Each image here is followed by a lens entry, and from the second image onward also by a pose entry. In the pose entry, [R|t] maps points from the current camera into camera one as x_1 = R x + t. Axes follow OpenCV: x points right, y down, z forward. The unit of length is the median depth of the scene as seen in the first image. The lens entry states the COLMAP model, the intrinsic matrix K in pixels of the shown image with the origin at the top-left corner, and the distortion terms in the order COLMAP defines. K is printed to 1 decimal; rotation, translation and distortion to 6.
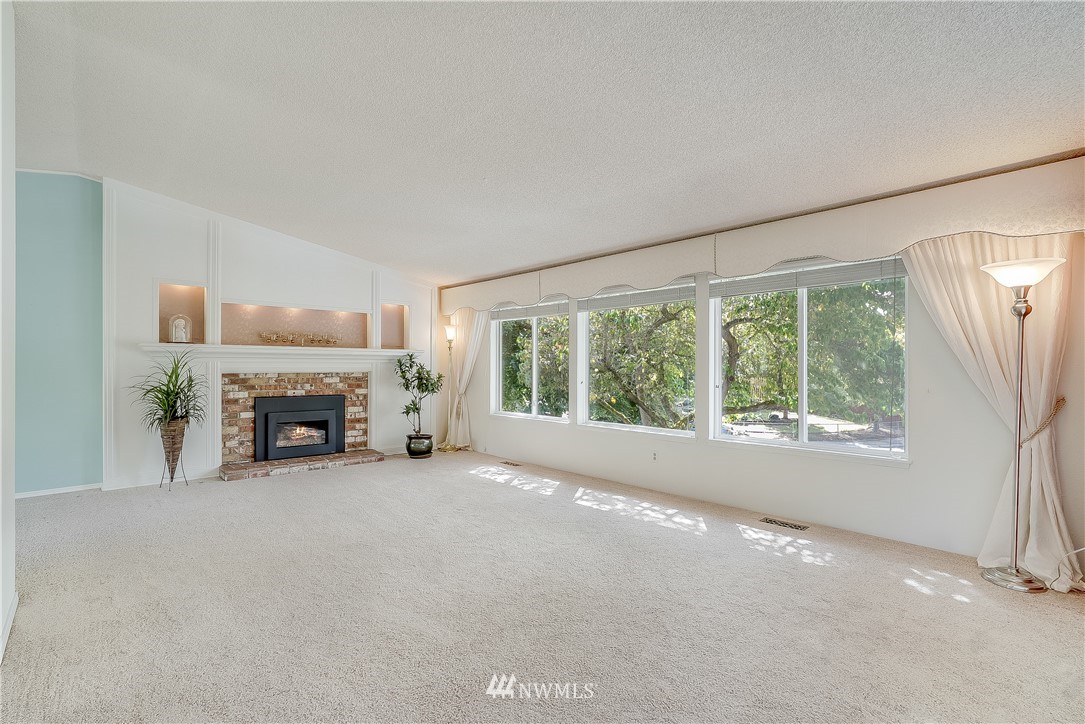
lens RADIAL K [[499.9, 0, 540.9], [0, 499.9, 365.2], [0, 0, 1]] dist [-0.016891, 0.000375]
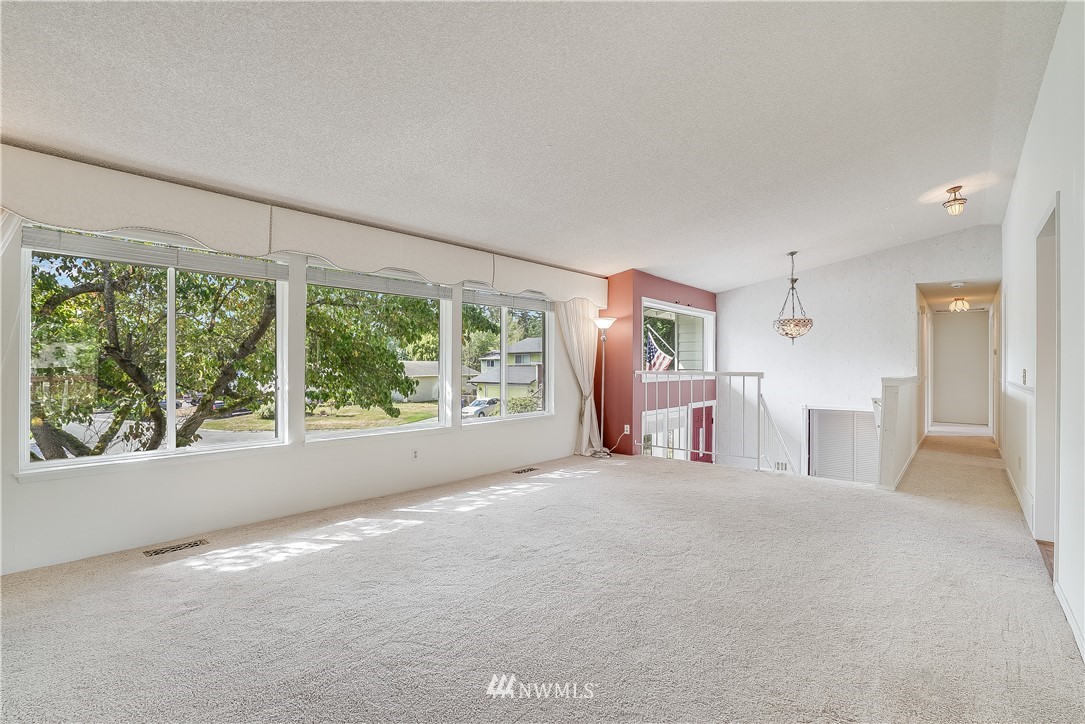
lens RADIAL K [[499.9, 0, 540.9], [0, 499.9, 365.2], [0, 0, 1]] dist [-0.016891, 0.000375]
pose [[-0.088848, 0.000283, 0.996045, -0.822230], [-0.005154, 0.999986, -0.000744, 0.009536], [-0.996032, -0.005199, -0.088845, 0.917038]]
